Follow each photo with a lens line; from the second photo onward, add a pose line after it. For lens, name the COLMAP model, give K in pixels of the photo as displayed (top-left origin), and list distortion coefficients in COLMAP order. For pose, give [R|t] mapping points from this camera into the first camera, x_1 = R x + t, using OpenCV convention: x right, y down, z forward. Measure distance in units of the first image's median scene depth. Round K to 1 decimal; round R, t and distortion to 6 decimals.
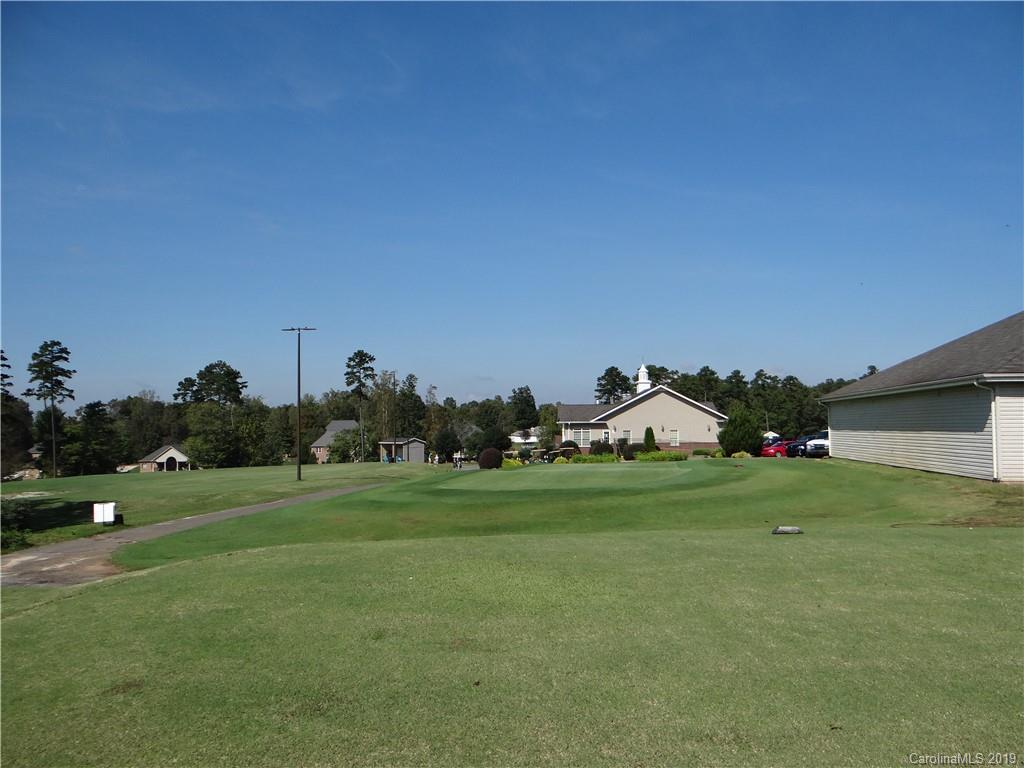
lens RADIAL K [[808.5, 0, 512.0], [0, 808.5, 384.0], [0, 0, 1]] dist [-0.057029, 0.000159]
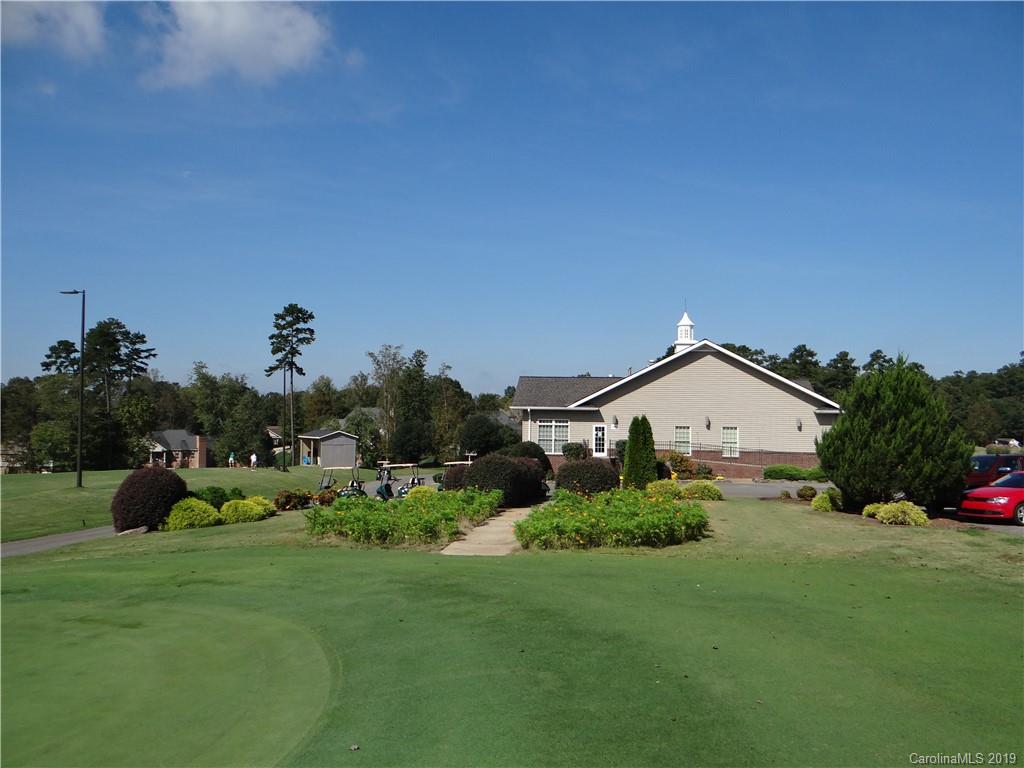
lens RADIAL K [[799.1, 0, 512.0], [0, 799.1, 384.0], [0, 0, 1]] dist [0.004374, 0.001370]
pose [[0.993349, 0.016721, -0.113925, 0.083317], [-0.015805, 0.999835, 0.008938, 0.018856], [0.114056, -0.007077, 0.993449, 0.328111]]
